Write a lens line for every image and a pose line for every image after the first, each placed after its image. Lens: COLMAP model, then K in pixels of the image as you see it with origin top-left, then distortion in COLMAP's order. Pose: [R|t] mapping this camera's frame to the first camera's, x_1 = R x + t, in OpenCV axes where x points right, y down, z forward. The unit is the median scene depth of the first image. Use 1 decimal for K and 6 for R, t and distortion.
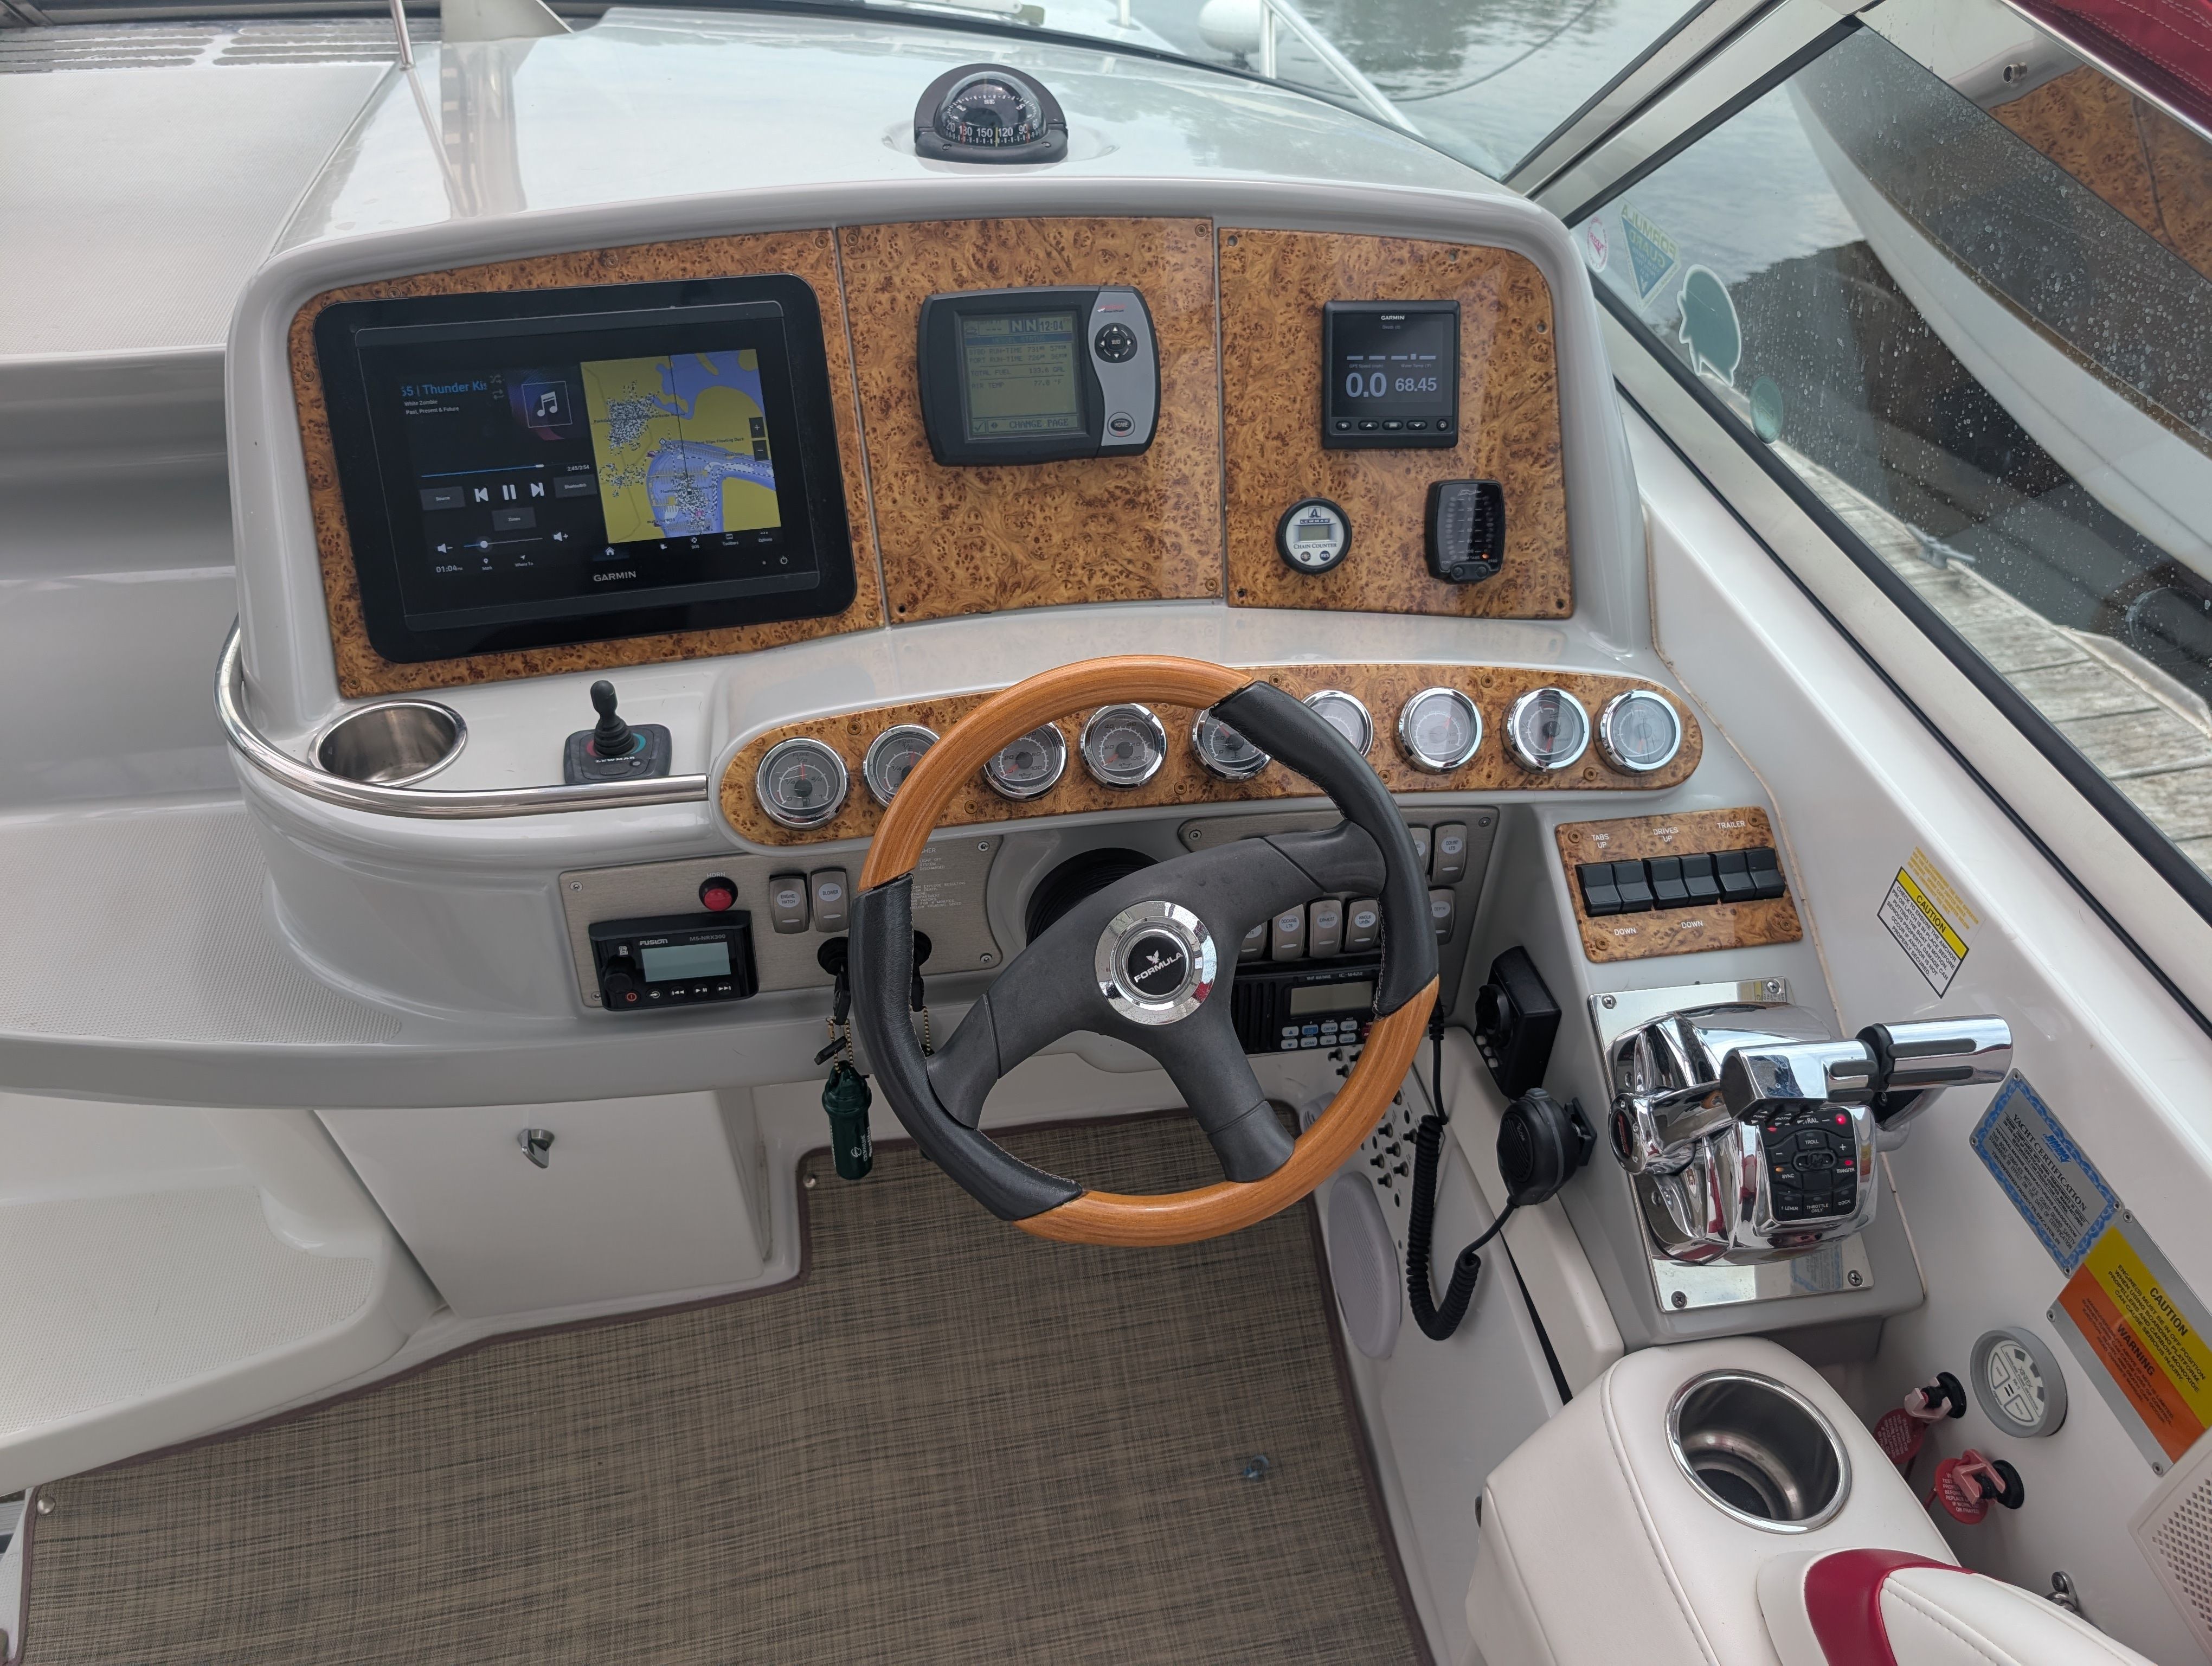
lens RADIAL K [[1625.3, 0, 1083.4], [0, 1625.3, 845.3], [0, 0, 1]] dist [0.020318, -0.015616]
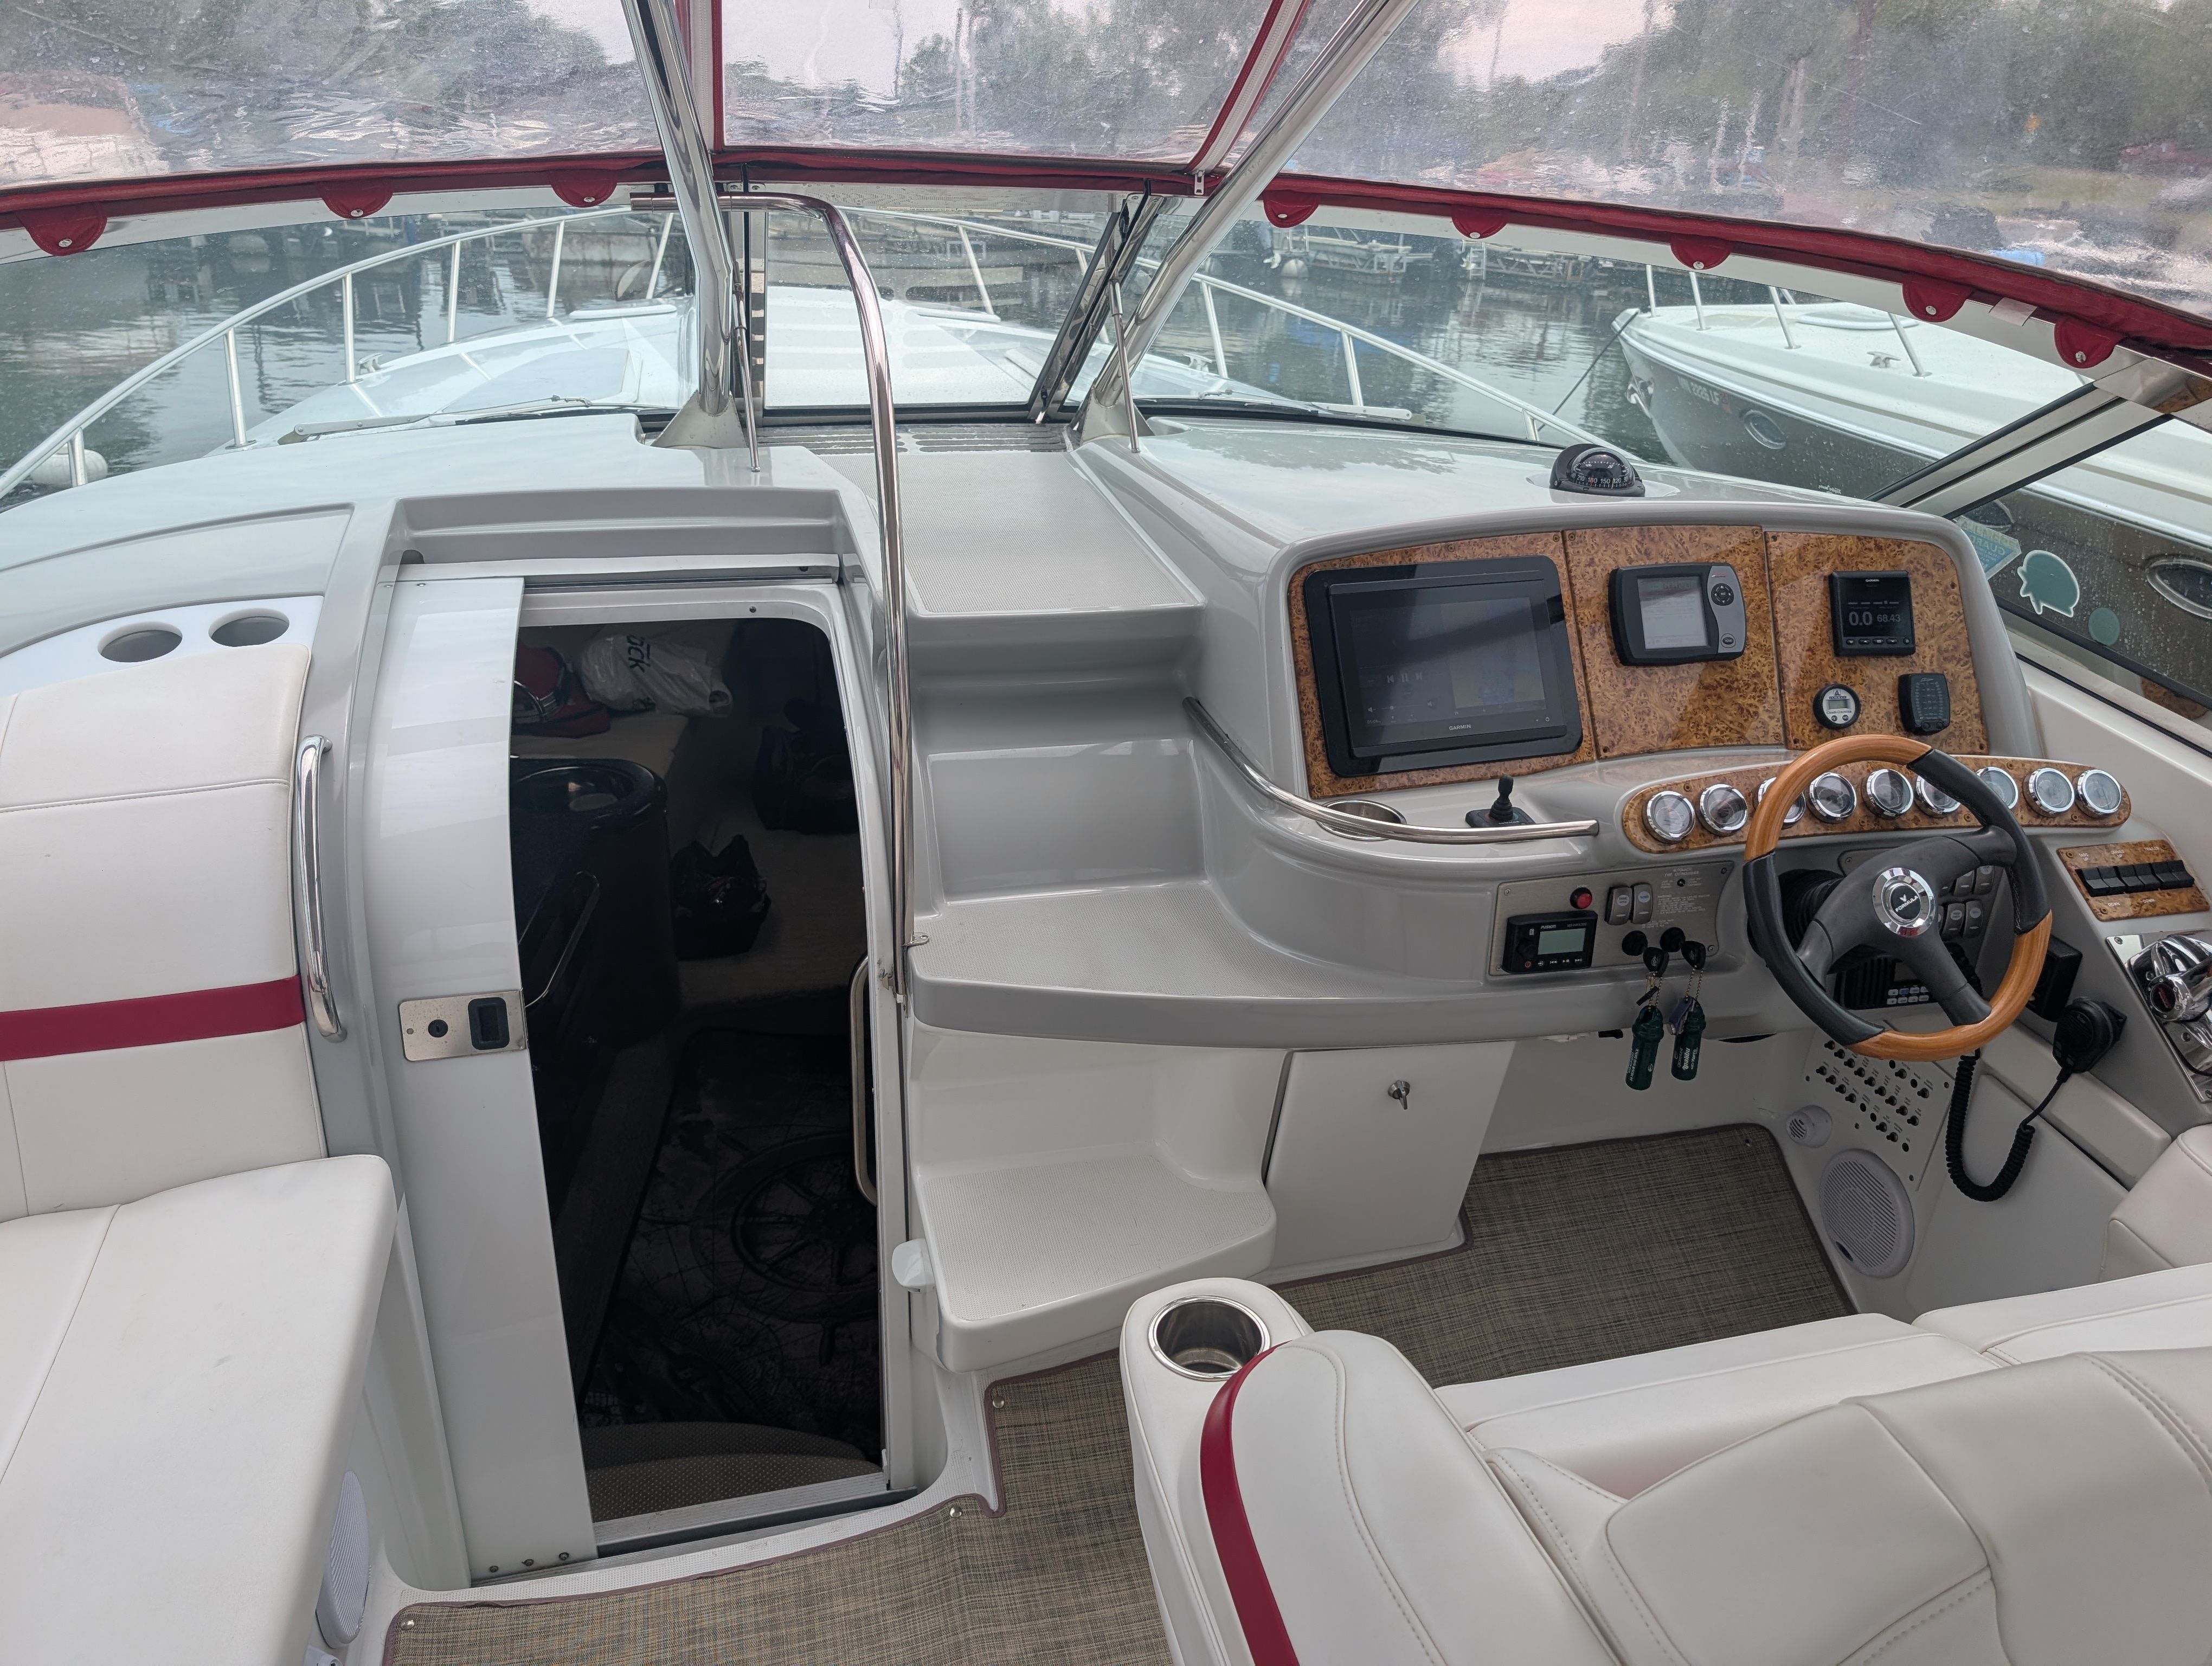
lens RADIAL K [[1625.3, 0, 1102.0], [0, 1625.3, 828.1], [0, 0, 1]] dist [0.020318, -0.015616]
pose [[0.997001, -0.017953, 0.075283, -0.740868], [0.034622, 0.973423, -0.226380, 0.282647], [-0.069218, 0.228308, 0.971125, -0.531148]]
